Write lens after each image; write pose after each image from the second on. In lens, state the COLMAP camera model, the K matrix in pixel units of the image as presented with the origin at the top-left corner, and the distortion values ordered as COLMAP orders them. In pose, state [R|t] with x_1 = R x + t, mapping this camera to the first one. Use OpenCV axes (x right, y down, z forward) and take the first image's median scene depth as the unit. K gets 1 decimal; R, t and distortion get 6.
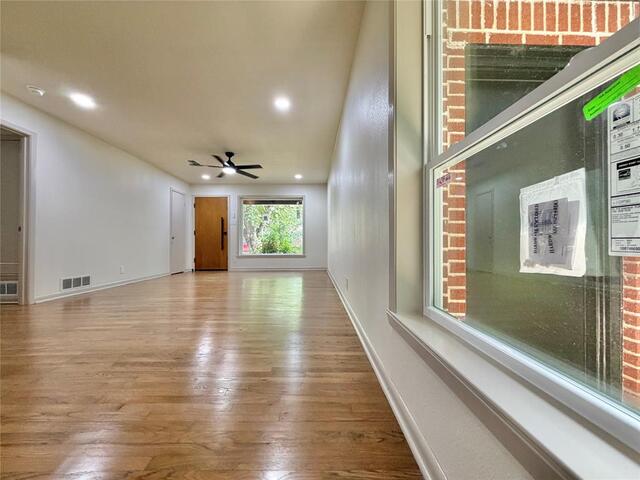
lens RADIAL K [[254.8, 0, 319.1], [0, 254.8, 239.8], [0, 0, 1]] dist [0.000669, -0.000676]
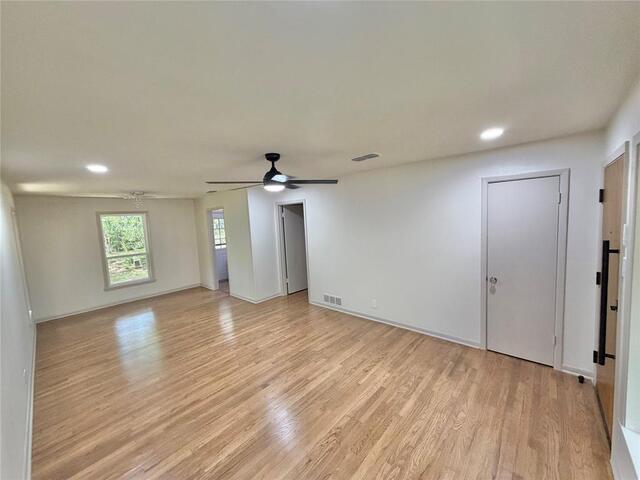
lens RADIAL K [[254.8, 0, 319.3], [0, 254.8, 240.7], [0, 0, 1]] dist [0.000669, -0.000676]
pose [[-0.679321, 0.102971, -0.726581, 0.011257], [0.063549, 0.994642, 0.081545, -0.275512], [0.731085, 0.009221, -0.682224, 2.070370]]
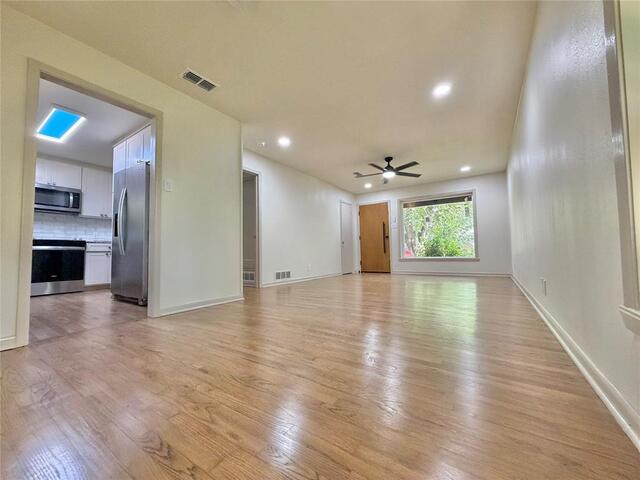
lens RADIAL K [[254.8, 0, 318.6], [0, 254.8, 239.0], [0, 0, 1]] dist [0.000669, -0.000676]
pose [[0.817335, -0.041399, -0.574674, 0.000560], [0.023493, 0.998980, -0.038553, 0.033788], [0.575684, 0.018010, 0.817474, -0.015661]]
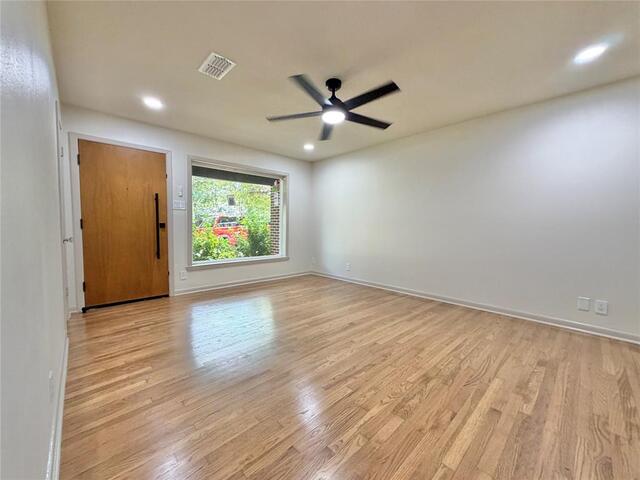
lens RADIAL K [[254.8, 0, 320.0], [0, 254.8, 242.0], [0, 0, 1]] dist [0.000669, -0.000676]
pose [[0.734137, -0.030174, 0.678331, -1.038963], [-0.022133, 0.997418, 0.068321, -0.075345], [-0.678641, -0.065170, 0.731574, 0.877072]]
